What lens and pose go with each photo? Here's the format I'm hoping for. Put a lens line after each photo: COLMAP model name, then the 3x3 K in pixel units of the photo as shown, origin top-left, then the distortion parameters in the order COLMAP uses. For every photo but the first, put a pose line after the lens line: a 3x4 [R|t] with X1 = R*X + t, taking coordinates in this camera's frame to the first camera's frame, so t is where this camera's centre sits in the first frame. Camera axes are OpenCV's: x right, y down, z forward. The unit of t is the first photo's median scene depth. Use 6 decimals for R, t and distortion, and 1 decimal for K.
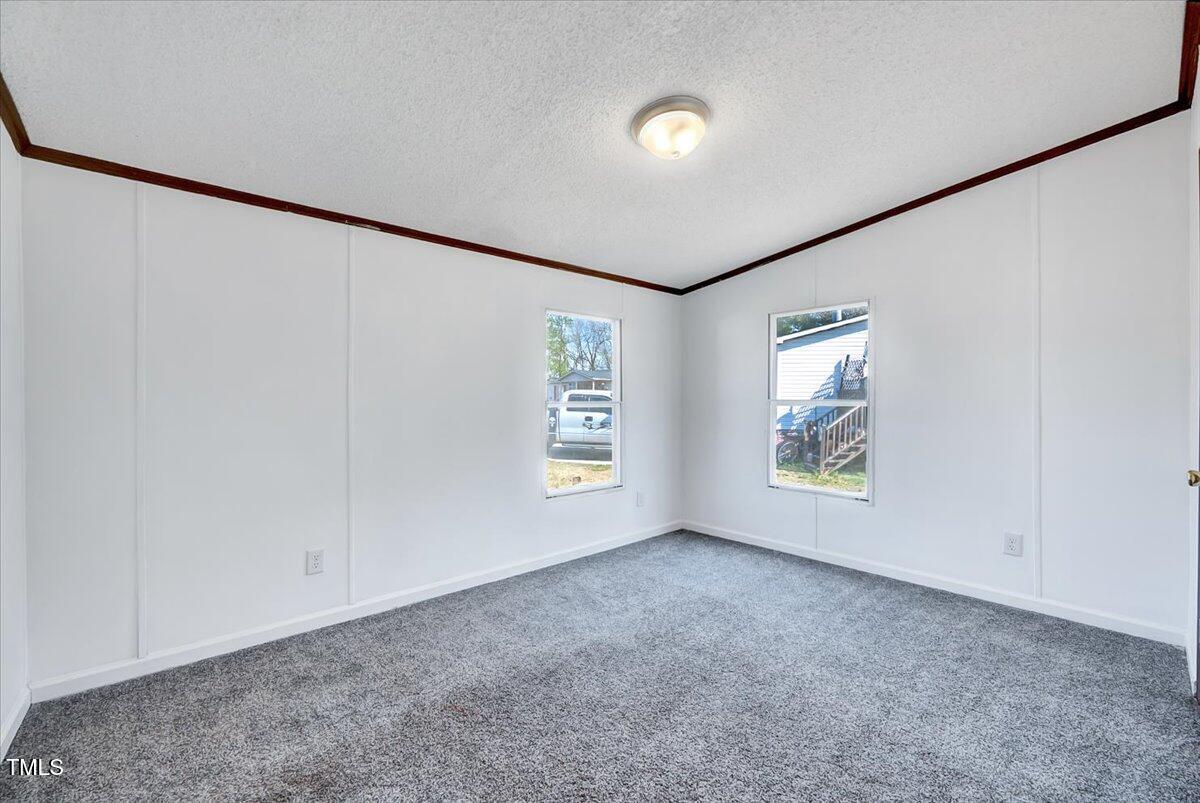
lens RADIAL K [[488.7, 0, 600.7], [0, 488.7, 398.7], [0, 0, 1]] dist [-0.012580, -0.000015]
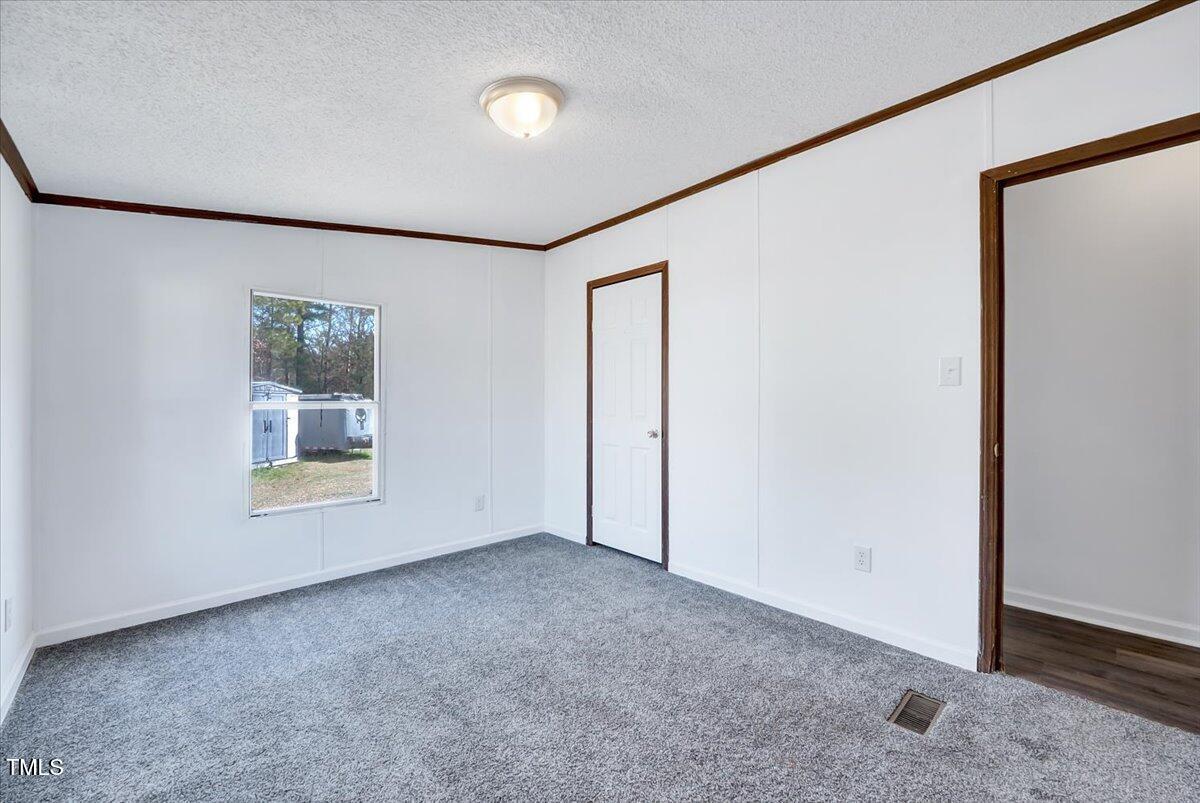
lens RADIAL K [[488.7, 0, 600.6], [0, 488.7, 405.4], [0, 0, 1]] dist [-0.012580, -0.000015]
pose [[-0.039697, -0.001292, 0.999211, -0.562106], [-0.002586, 0.999996, 0.001190, 0.008485], [-0.999208, -0.002536, -0.039700, 0.647404]]
